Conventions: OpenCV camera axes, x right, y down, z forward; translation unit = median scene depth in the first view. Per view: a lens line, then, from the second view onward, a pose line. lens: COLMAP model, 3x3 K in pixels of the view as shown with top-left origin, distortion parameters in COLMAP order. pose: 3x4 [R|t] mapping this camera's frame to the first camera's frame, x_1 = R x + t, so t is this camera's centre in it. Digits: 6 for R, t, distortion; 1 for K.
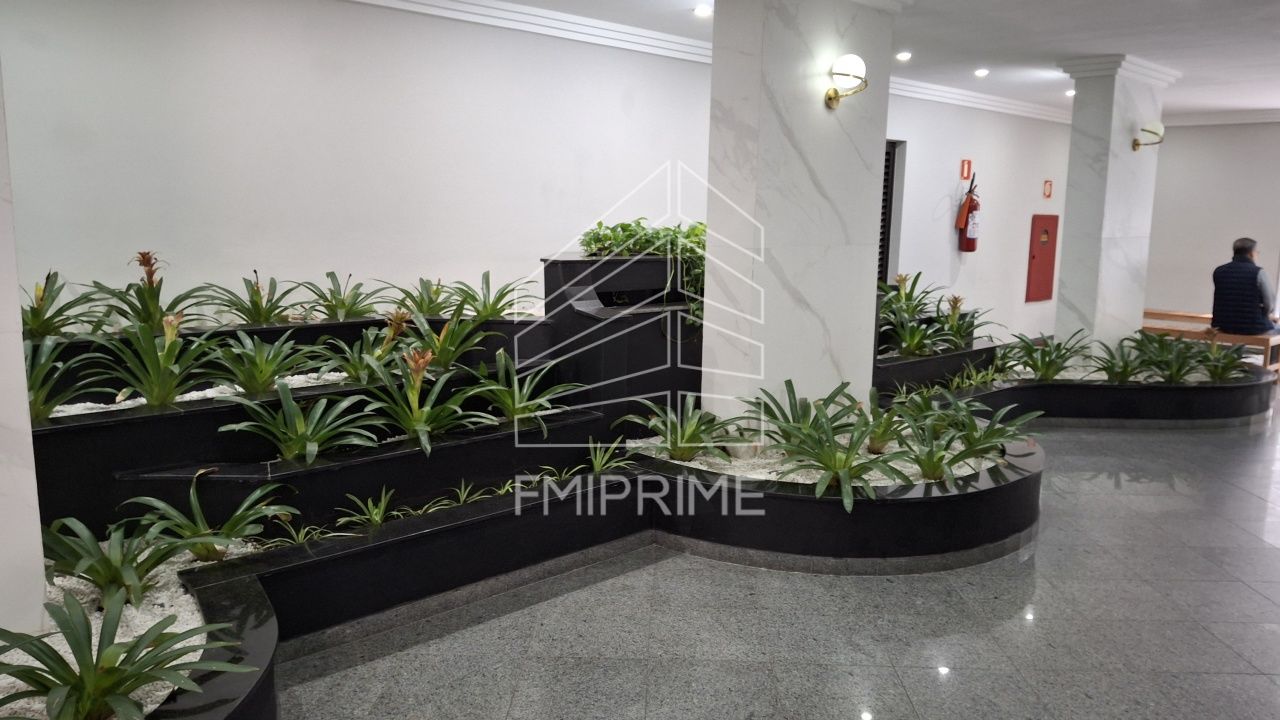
lens RADIAL K [[1038.3, 0, 569.6], [0, 1038.3, 353.0], [0, 0, 1]] dist [0.121300, -0.248448]
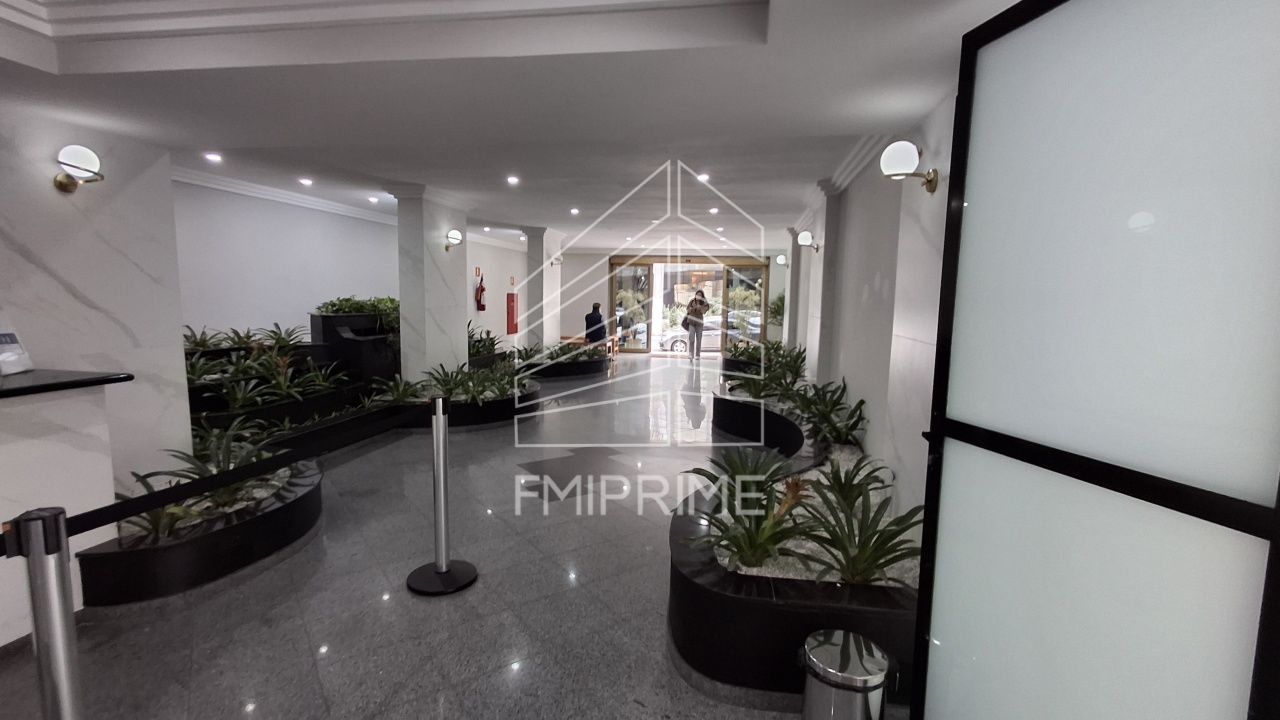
lens RADIAL K [[599.2, 0, 638.5], [0, 599.2, 361.3], [0, 0, 1]] dist [0.014360, 0.000370]
pose [[0.799152, -0.067066, 0.597376, -0.226635], [0.075861, 0.997064, 0.010454, 0.036414], [-0.596323, 0.036963, 0.801893, -0.336224]]
